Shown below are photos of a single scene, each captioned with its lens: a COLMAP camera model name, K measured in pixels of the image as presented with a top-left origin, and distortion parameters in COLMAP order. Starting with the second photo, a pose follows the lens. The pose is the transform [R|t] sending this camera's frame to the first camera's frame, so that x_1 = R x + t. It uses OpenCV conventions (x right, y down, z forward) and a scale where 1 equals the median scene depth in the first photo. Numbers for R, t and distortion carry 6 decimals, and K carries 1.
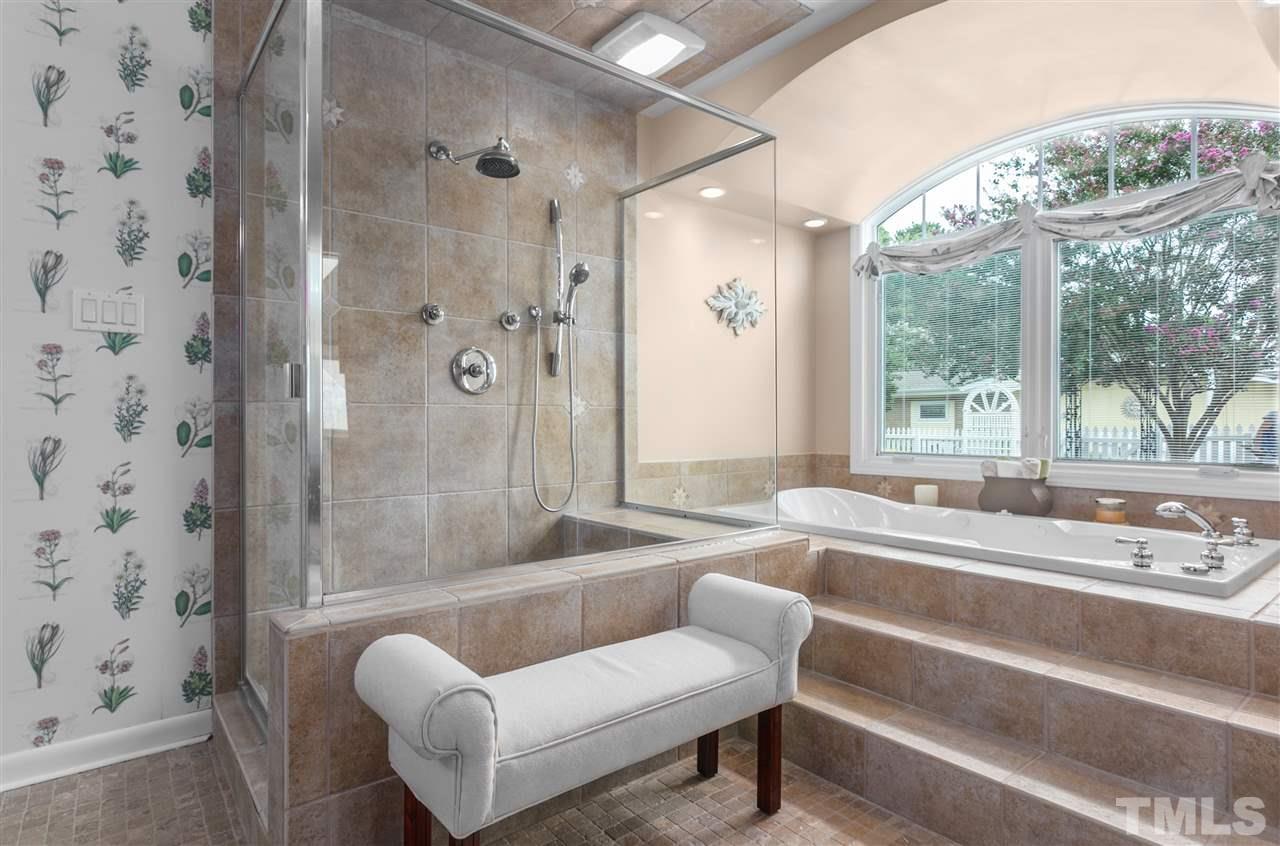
lens RADIAL K [[678.1, 0, 640.0], [0, 678.1, 423.0], [0, 0, 1]] dist [-0.003331, -0.000324]
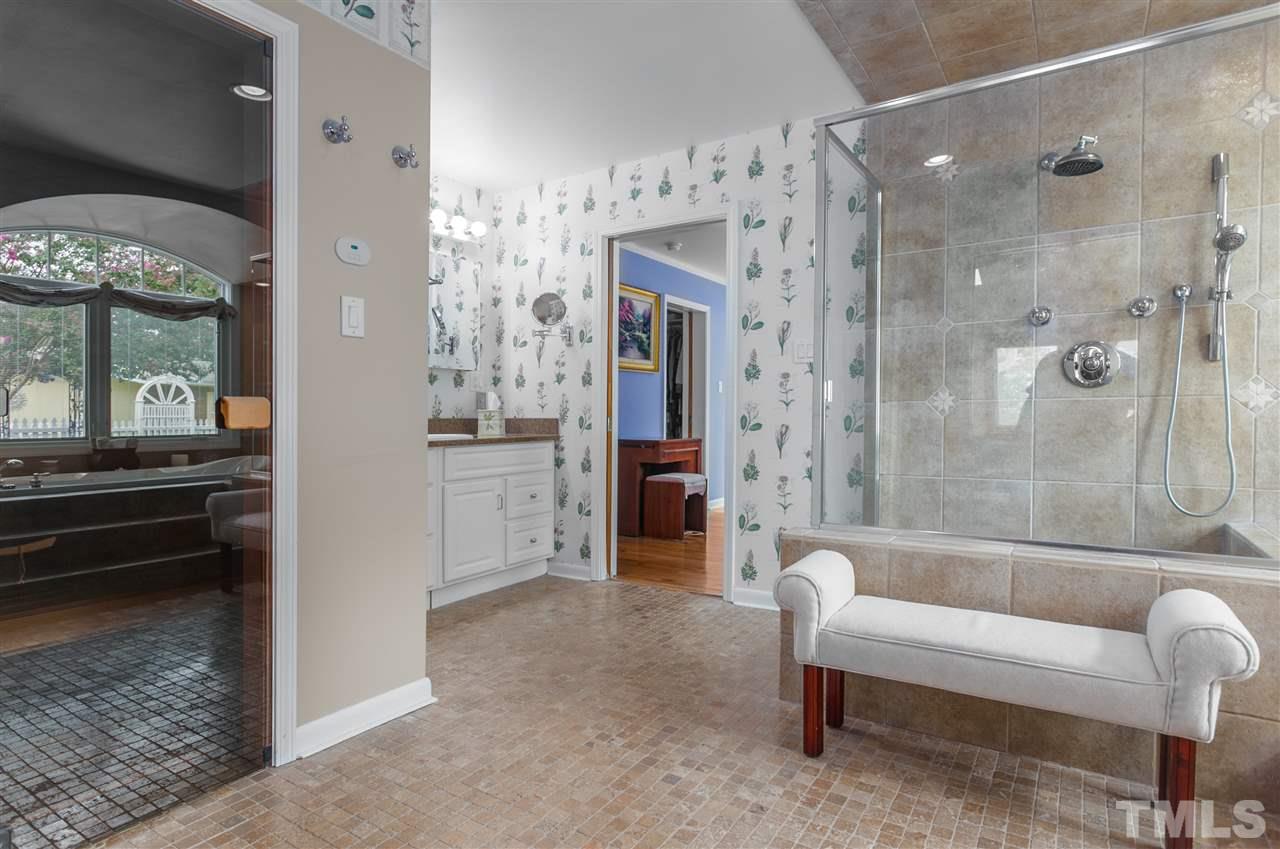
lens RADIAL K [[681.2, 0, 640.0], [0, 681.2, 424.5], [0, 0, 1]] dist [0.000727, -0.000020]
pose [[0.321214, 0.011223, -0.946940, 0.524555], [0.002557, 0.999916, 0.012719, -0.001902], [0.947003, -0.006507, 0.321158, 0.036346]]
